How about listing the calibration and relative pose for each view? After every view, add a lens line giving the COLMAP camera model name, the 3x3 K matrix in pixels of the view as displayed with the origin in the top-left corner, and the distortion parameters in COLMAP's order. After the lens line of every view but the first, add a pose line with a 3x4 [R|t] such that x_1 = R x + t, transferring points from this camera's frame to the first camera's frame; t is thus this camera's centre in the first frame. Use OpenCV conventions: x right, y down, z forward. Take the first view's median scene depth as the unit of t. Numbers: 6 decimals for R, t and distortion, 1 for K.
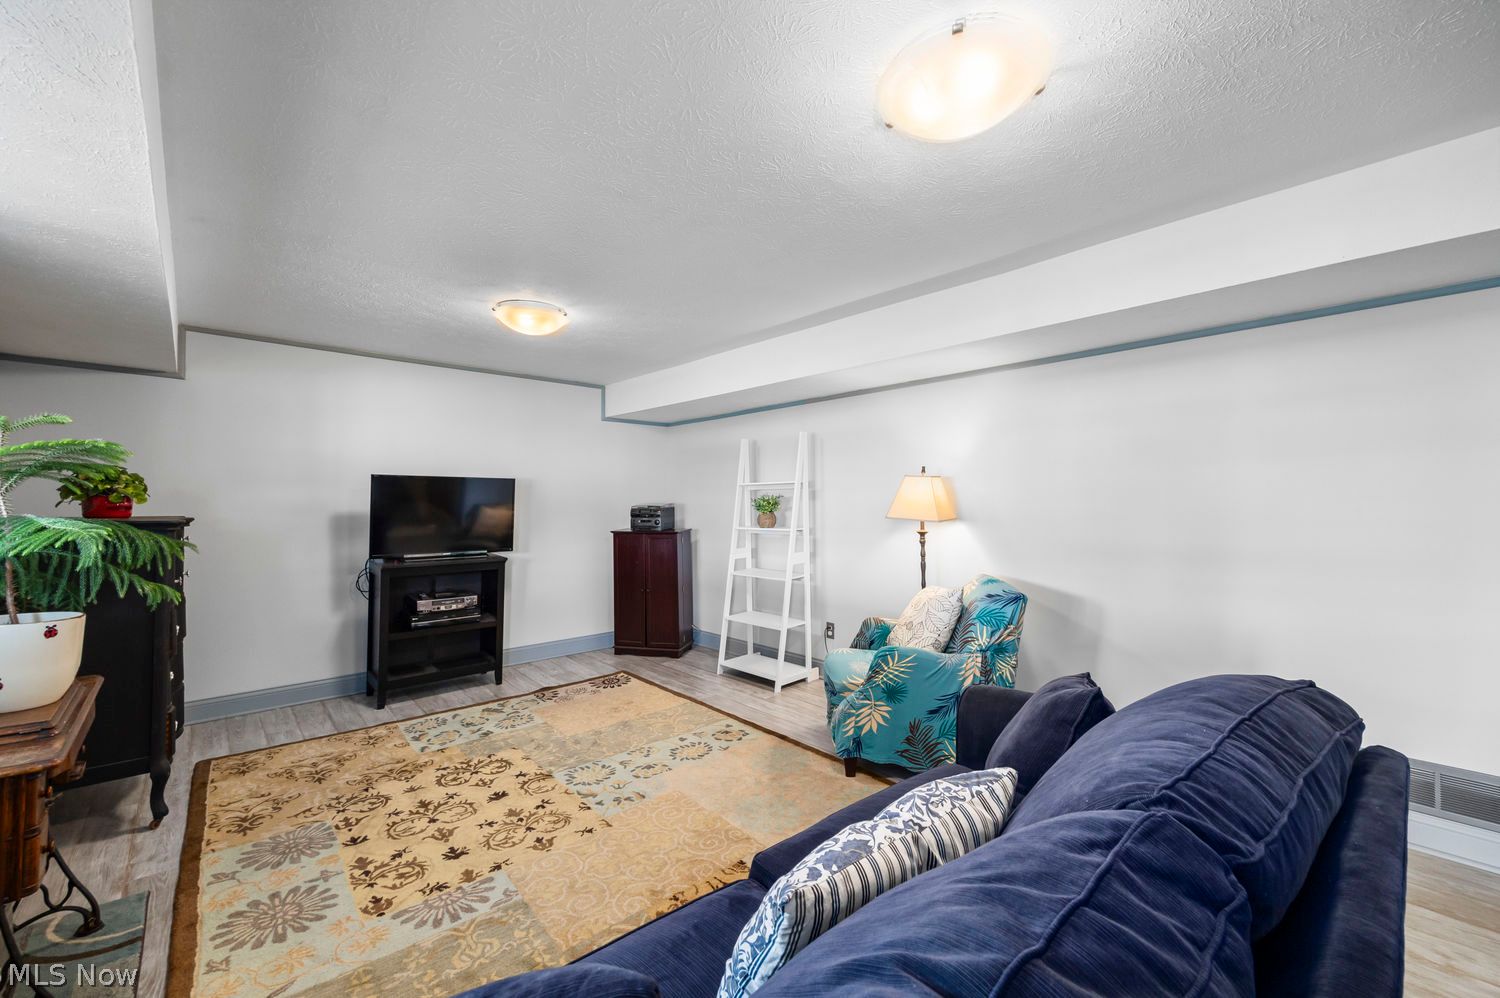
lens RADIAL K [[588.4, 0, 742.0], [0, 588.4, 505.4], [0, 0, 1]] dist [-0.009795, 0.000258]
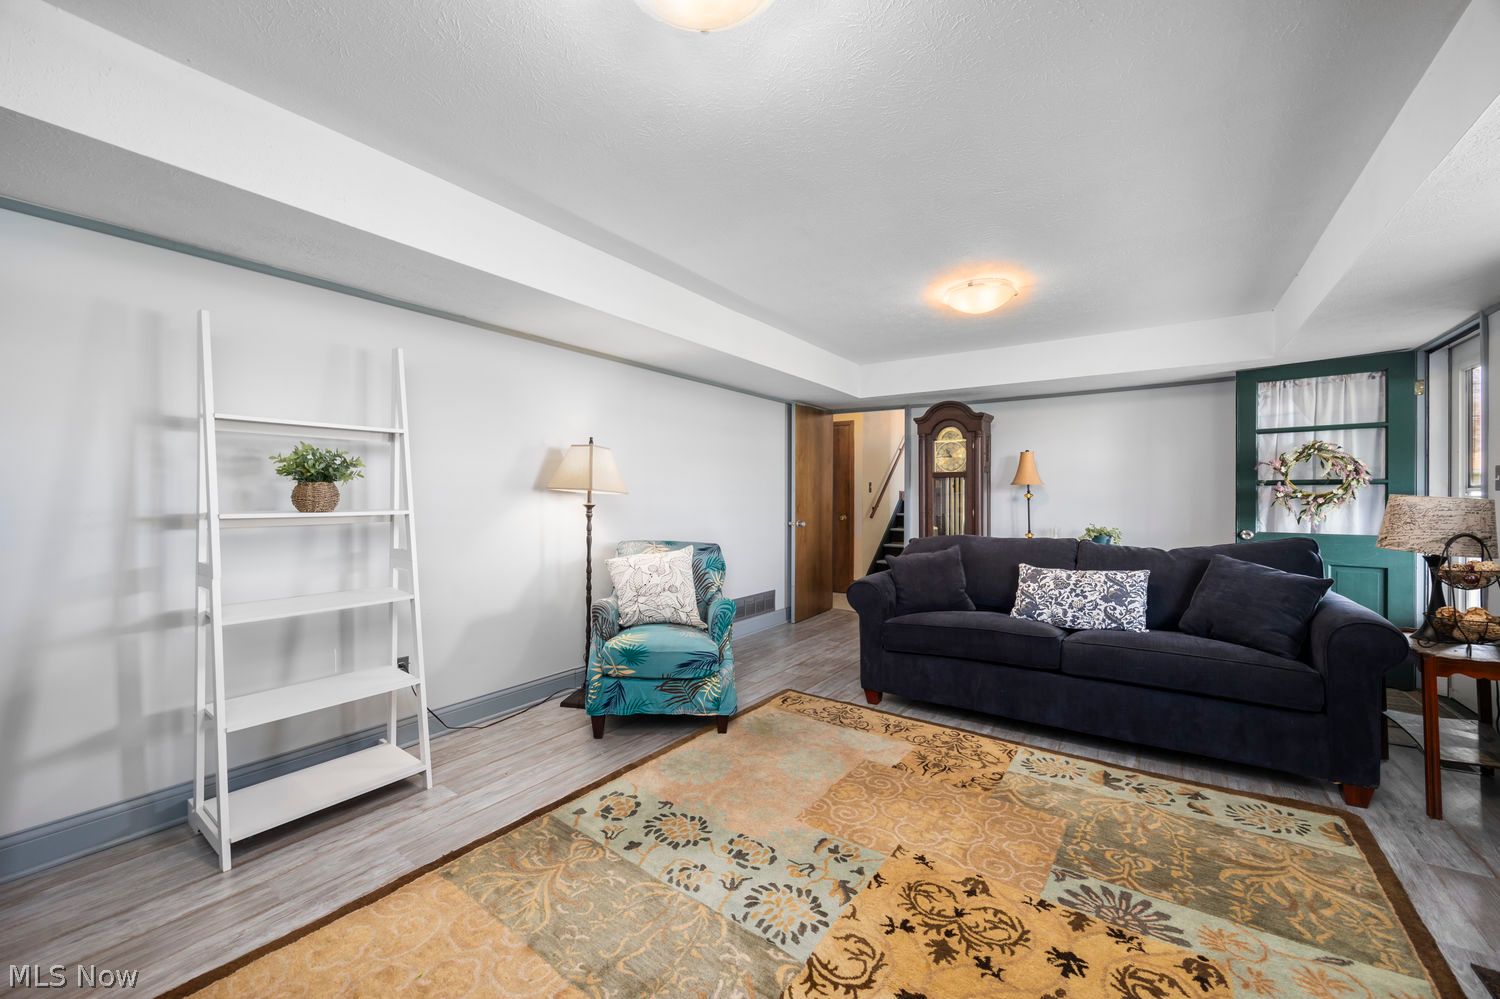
lens RADIAL K [[588.4, 0, 742.2], [0, 588.4, 494.8], [0, 0, 1]] dist [-0.009795, 0.000258]
pose [[-0.216300, 0.010620, 0.976269, -1.023141], [0.004906, 0.999940, -0.009791, 0.058535], [-0.976315, 0.002672, -0.216339, 1.443062]]
